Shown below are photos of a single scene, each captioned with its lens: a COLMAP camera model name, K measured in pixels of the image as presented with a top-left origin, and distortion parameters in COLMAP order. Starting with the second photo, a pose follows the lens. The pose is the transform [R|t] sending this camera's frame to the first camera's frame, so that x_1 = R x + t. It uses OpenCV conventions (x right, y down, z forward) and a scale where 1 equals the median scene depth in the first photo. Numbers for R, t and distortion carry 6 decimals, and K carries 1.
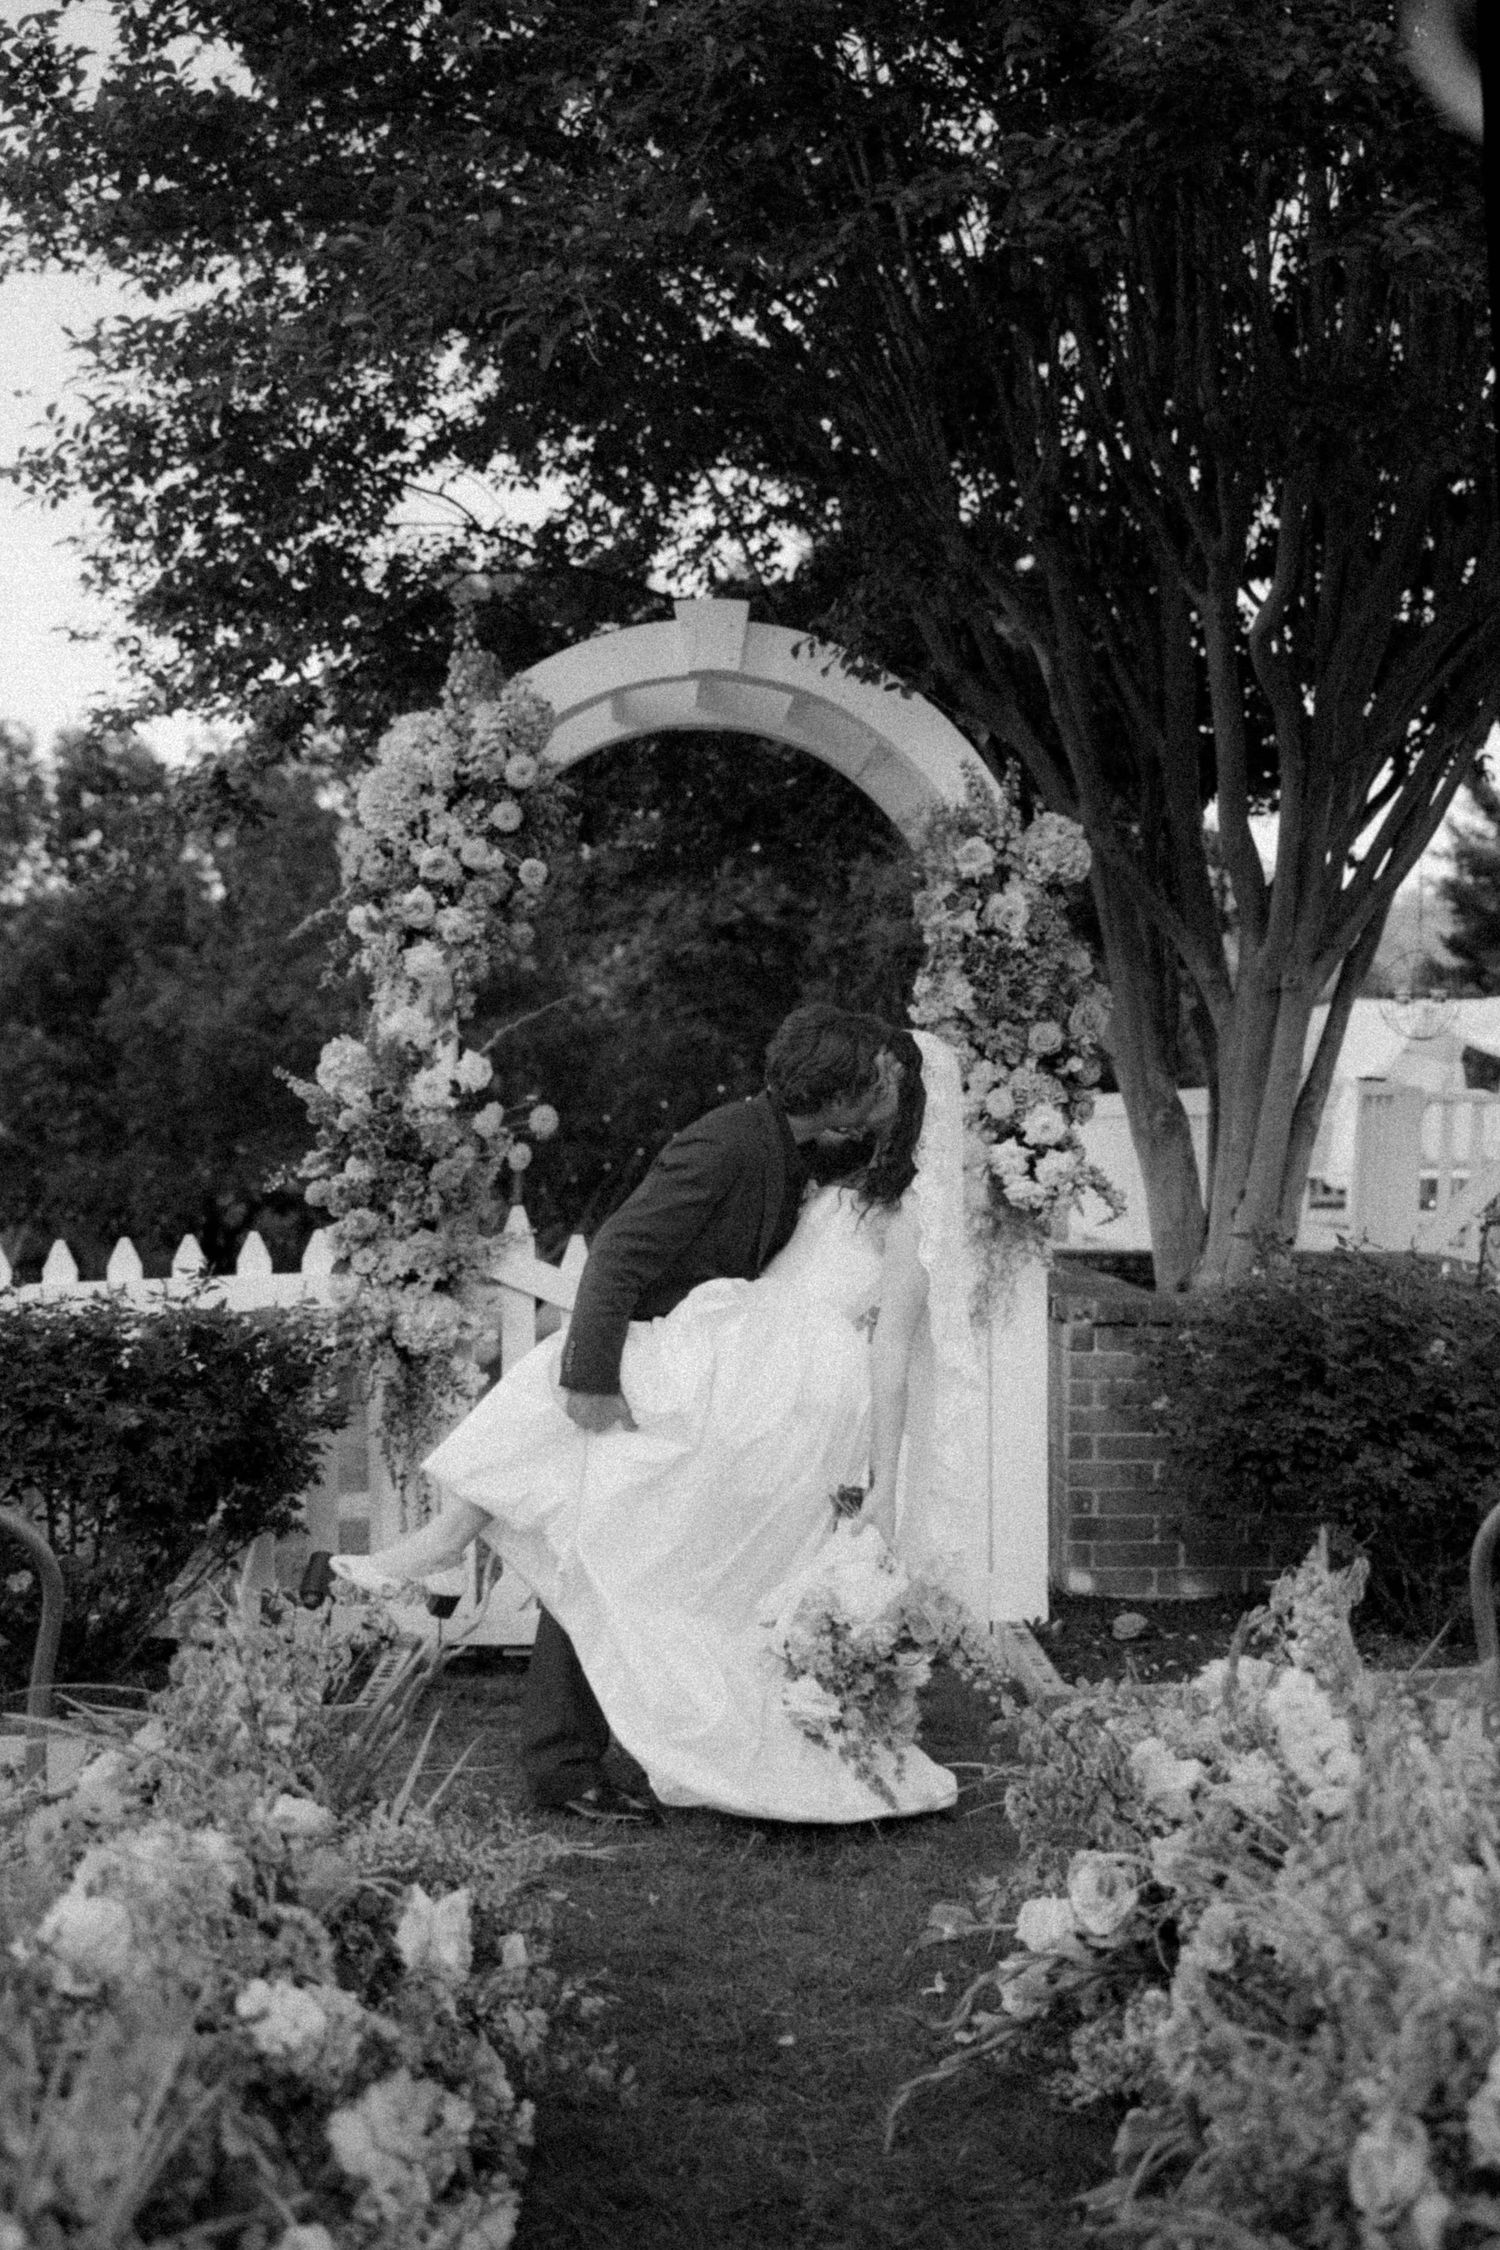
lens RADIAL K [[2325.4, 0, 750.0], [0, 2325.4, 1125.0], [0, 0, 1]] dist [0.017393, -0.021360]
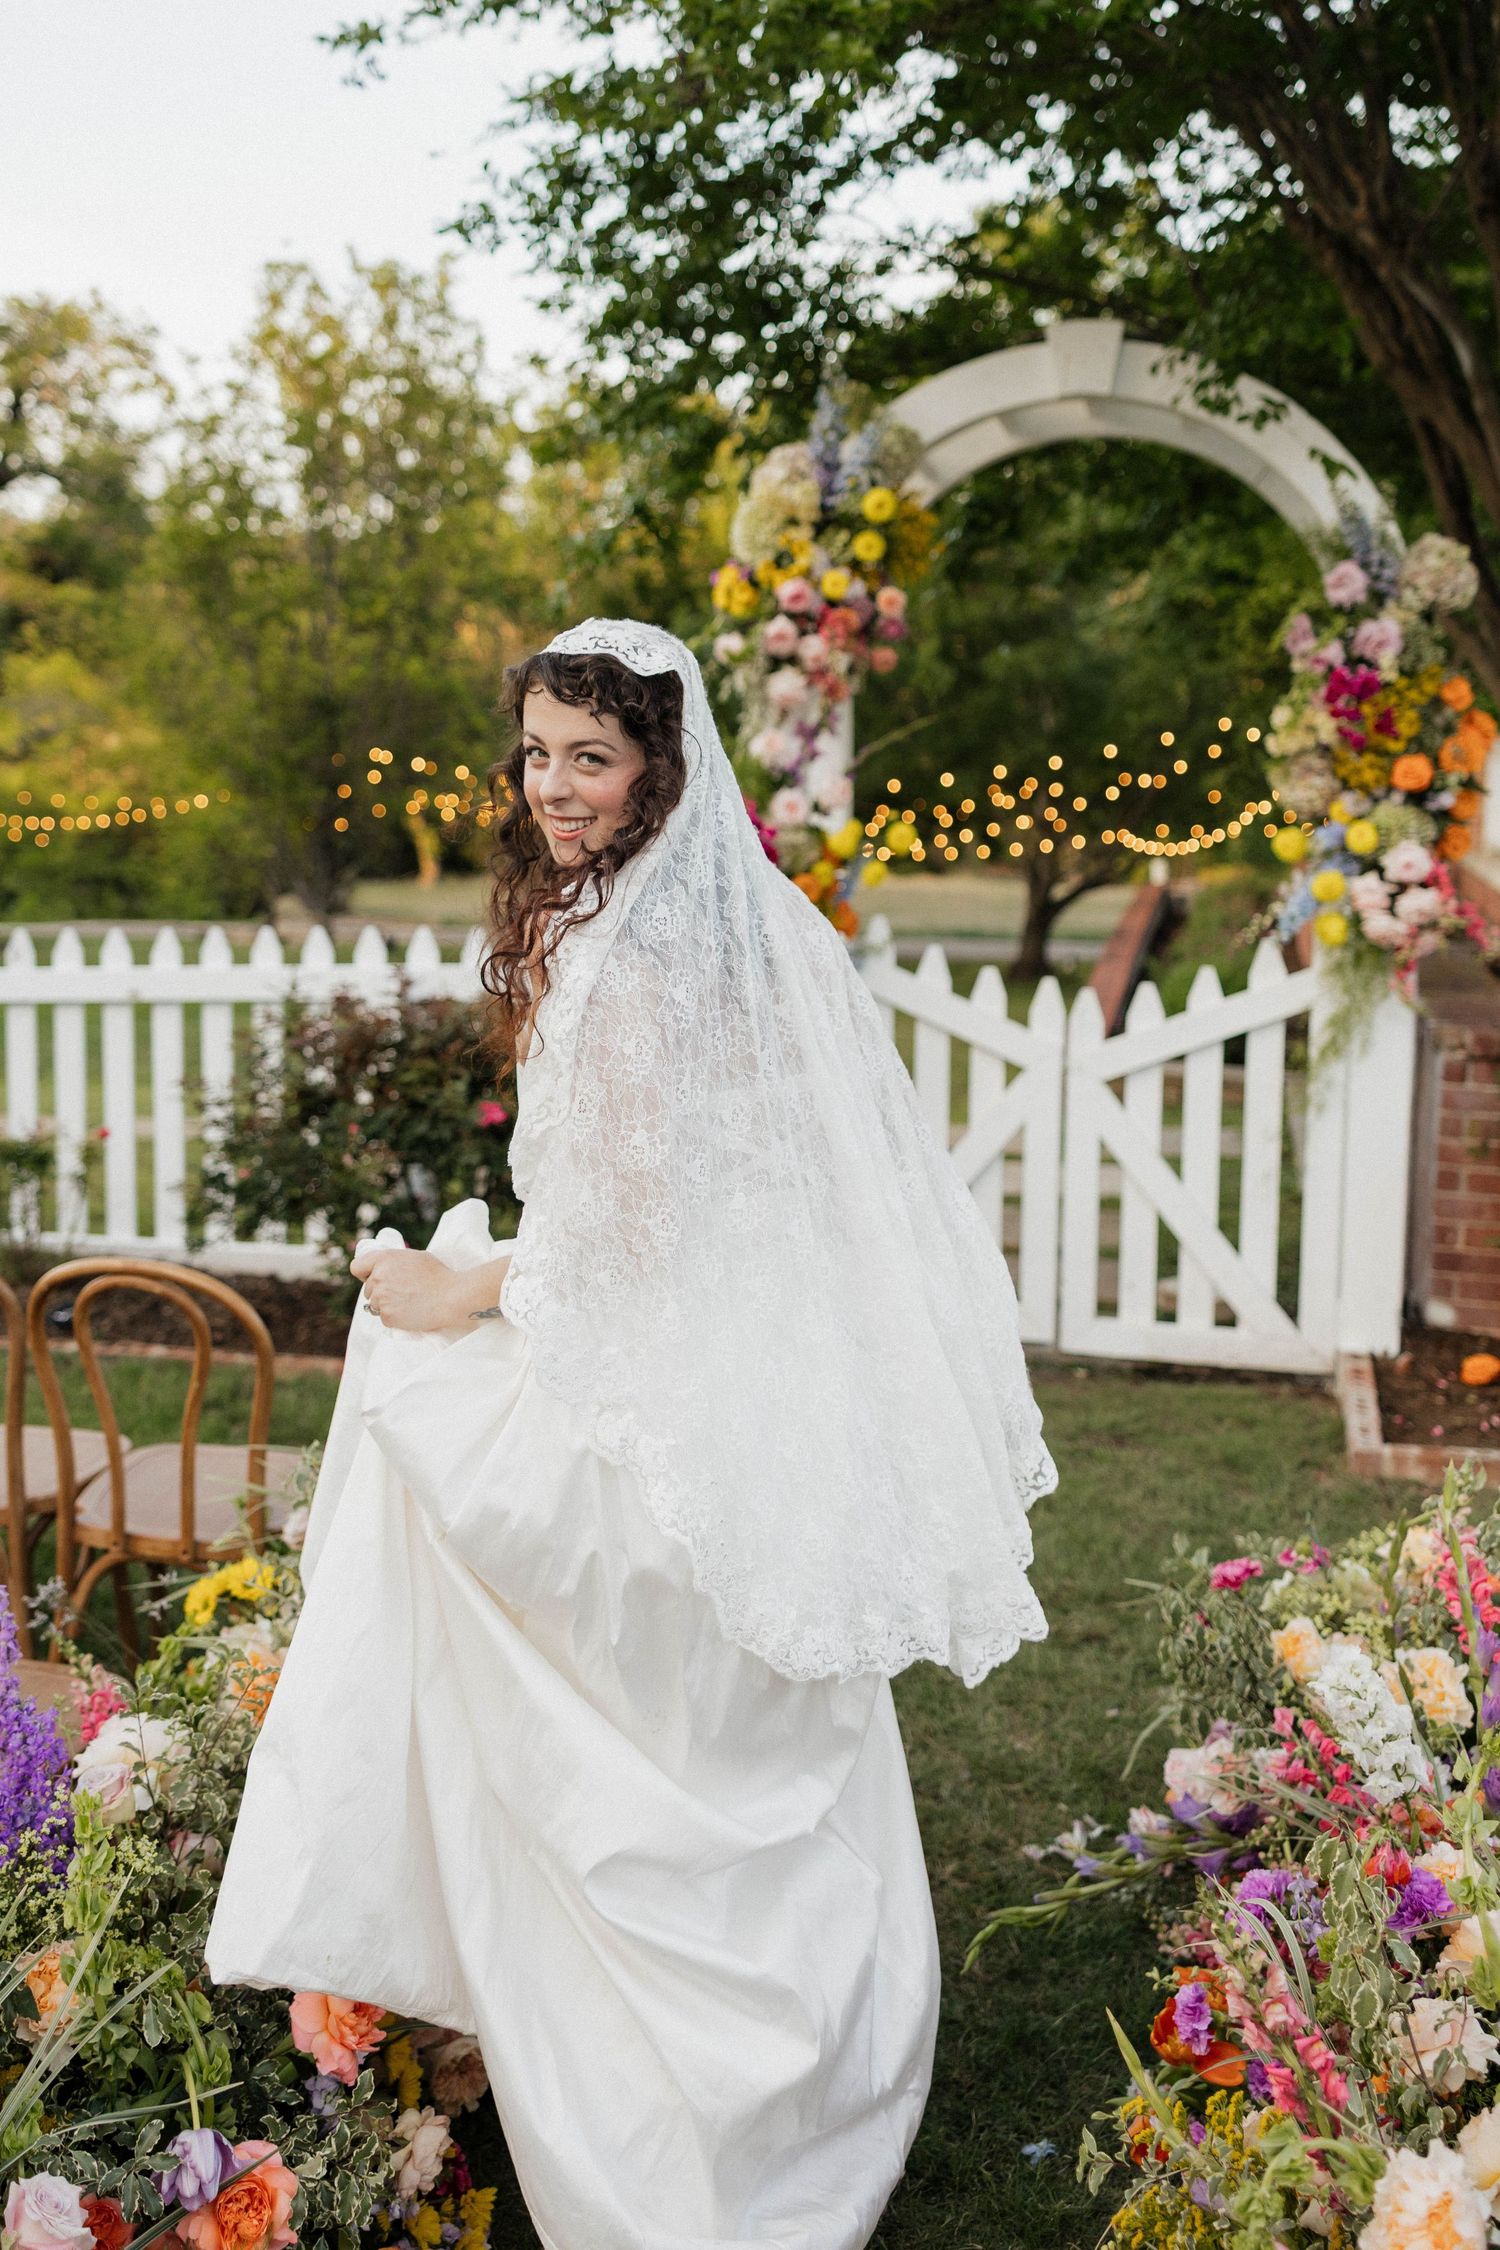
lens RADIAL K [[2119.2, 0, 615.8], [0, 2119.2, 922.6], [0, 0, 1]] dist [0.004587, -0.001445]
pose [[0.949788, 0.042333, -0.310016, 0.088134], [-0.012299, 0.995091, 0.098199, -0.057658], [0.312651, -0.089455, 0.945646, 0.057185]]
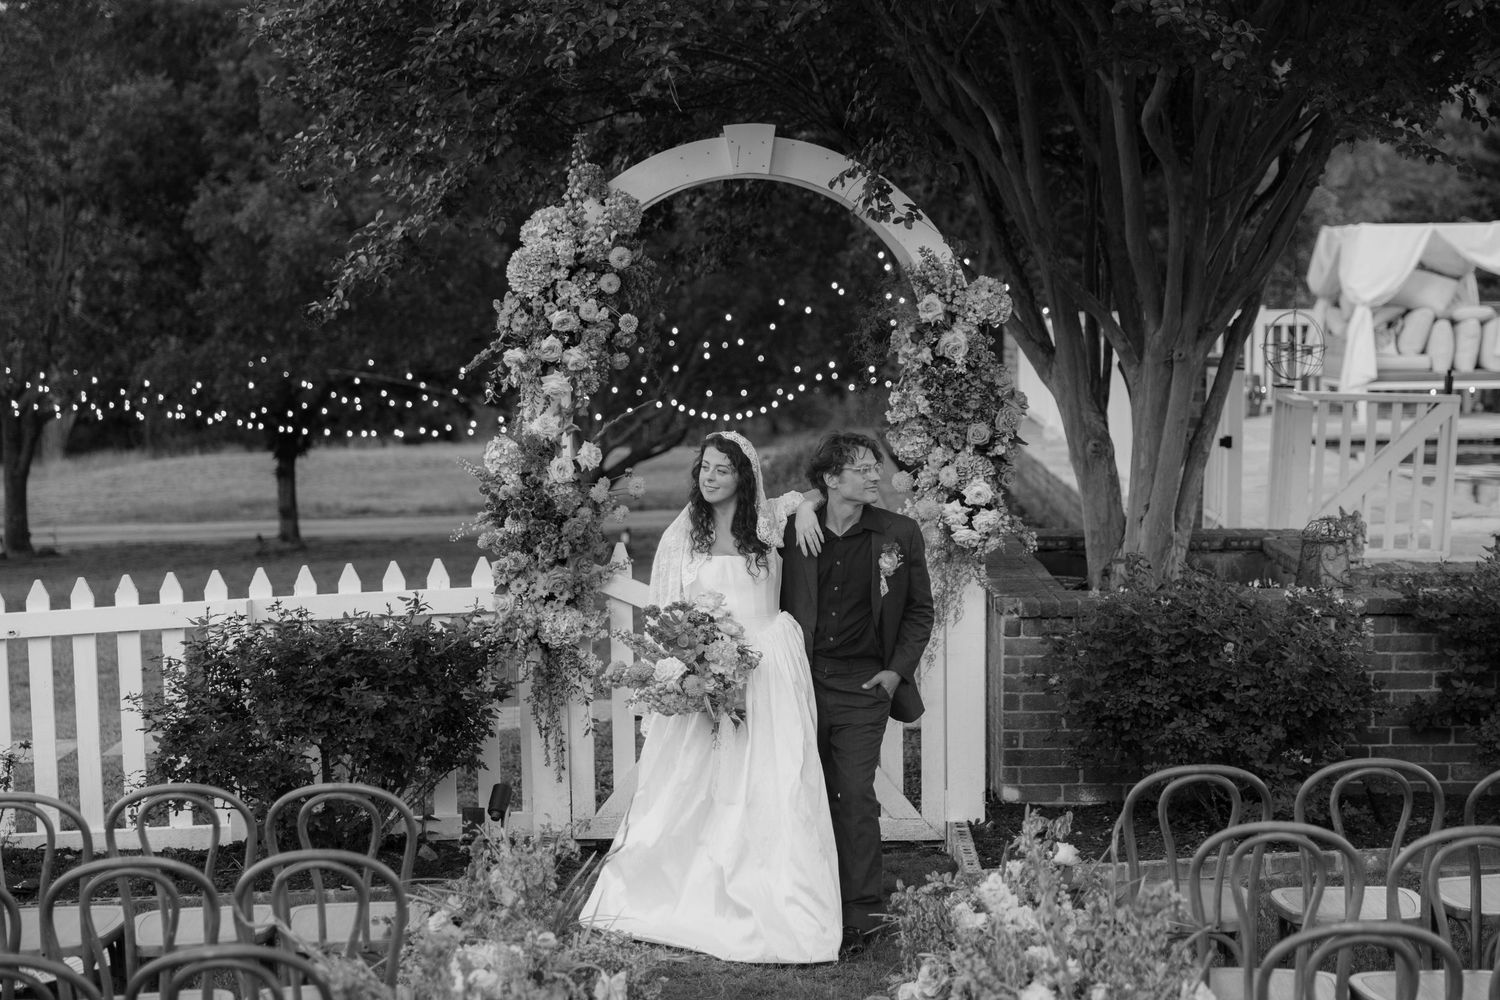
lens RADIAL K [[2570.3, 0, 750.0], [0, 2570.3, 500.0], [0, 0, 1]] dist [-0.003439, 0.035344]
pose [[0.999485, -0.005484, -0.031630, 0.033895], [0.008782, 0.994423, 0.105098, -0.166676], [0.030877, -0.105321, 0.993959, -0.617191]]
